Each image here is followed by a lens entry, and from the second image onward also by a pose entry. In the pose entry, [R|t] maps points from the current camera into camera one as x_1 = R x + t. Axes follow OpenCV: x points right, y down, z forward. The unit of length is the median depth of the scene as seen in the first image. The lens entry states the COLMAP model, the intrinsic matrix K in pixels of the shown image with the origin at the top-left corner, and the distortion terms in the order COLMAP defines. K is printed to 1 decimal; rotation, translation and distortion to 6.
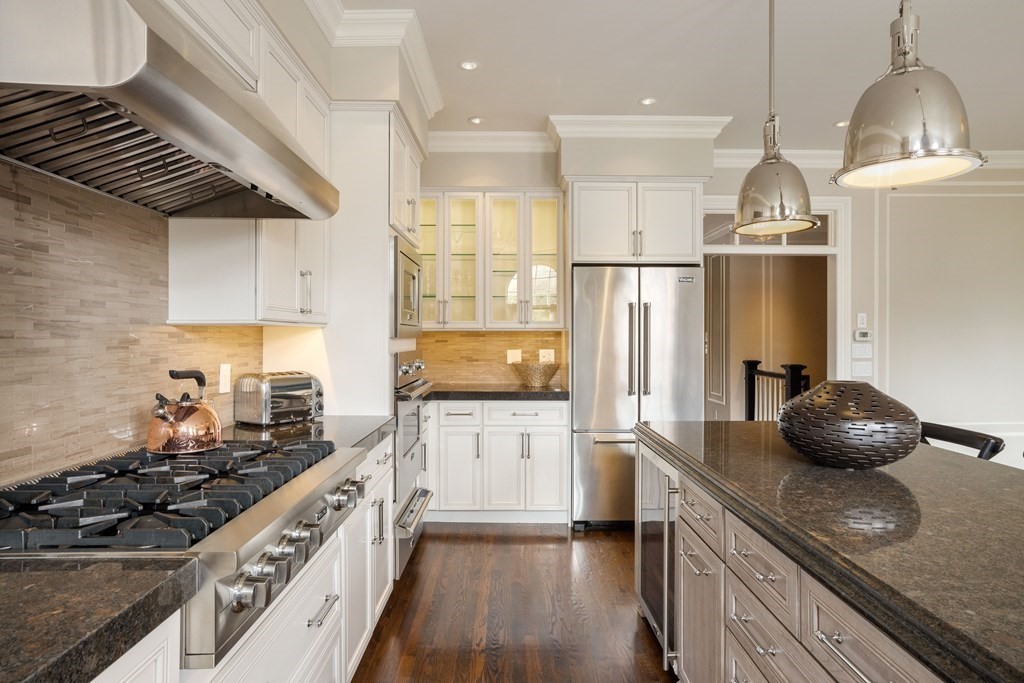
lens RADIAL K [[568.4, 0, 509.0], [0, 568.4, 334.4], [0, 0, 1]] dist [0.003727, 0.000759]
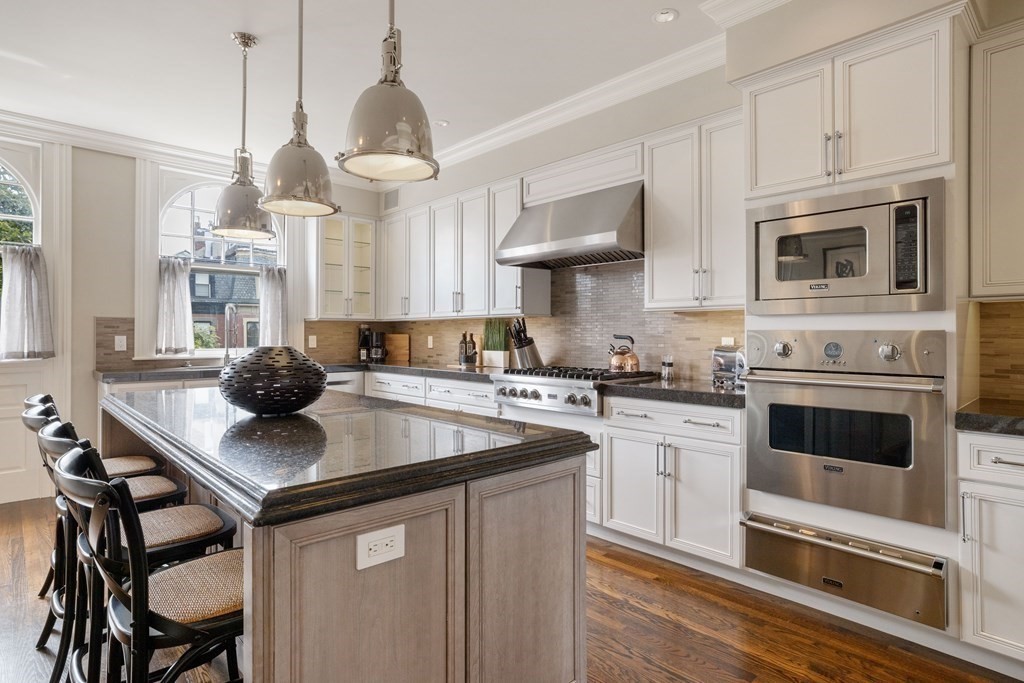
lens RADIAL K [[549.2, 0, 509.4], [0, 549.2, 338.9], [0, 0, 1]] dist [-0.006021, 0.002047]
pose [[-0.736552, 0.008225, -0.676331, 0.853954], [0.004286, 0.999963, 0.007493, 0.043415], [0.676367, 0.002620, -0.736560, 1.637097]]
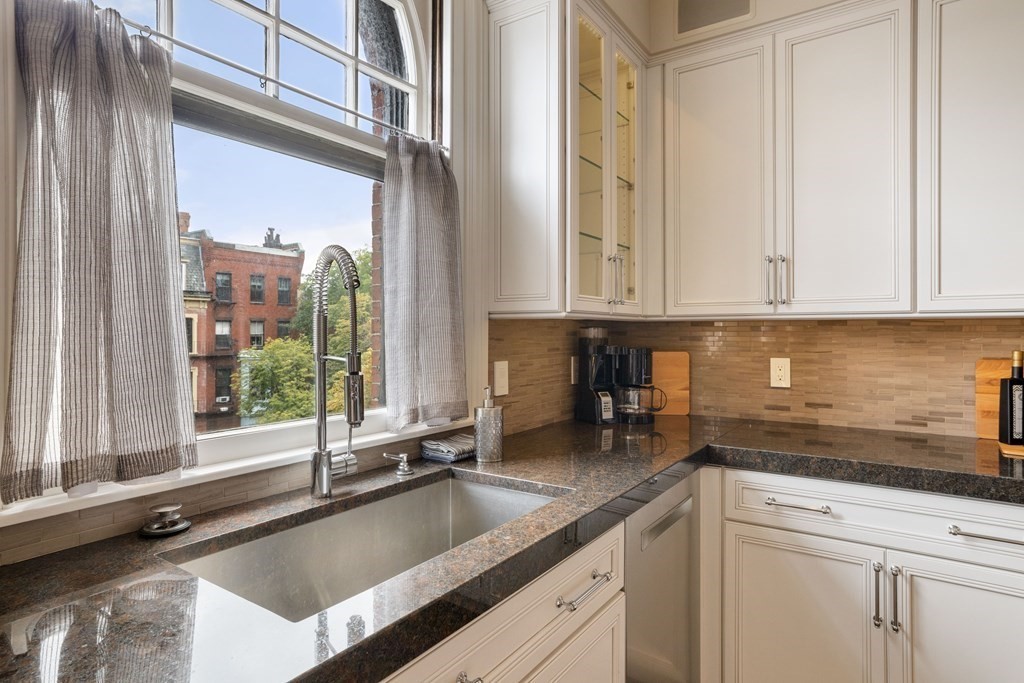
lens RADIAL K [[568.4, 0, 513.1], [0, 568.4, 331.8], [0, 0, 1]] dist [0.003727, 0.000759]
pose [[-0.558311, 0.001212, -0.829631, 0.587374], [0.004300, 0.999990, -0.001433, 0.001526], [0.829620, -0.004367, -0.558311, -0.149267]]
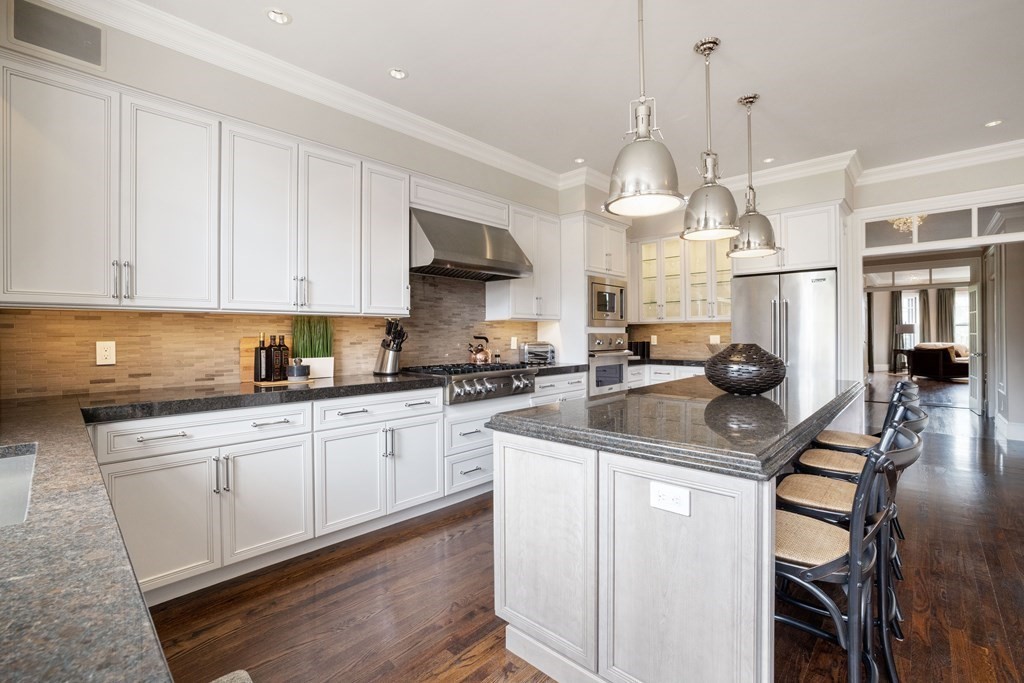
lens RADIAL K [[449.5, 0, 510.8], [0, 449.5, 334.7], [0, 0, 1]] dist [-0.033826, 0.009915]
pose [[0.721988, -0.004707, -0.691889, 0.814491], [0.007770, 0.999969, 0.001305, 0.038065], [0.691862, -0.006318, 0.722003, -0.395844]]
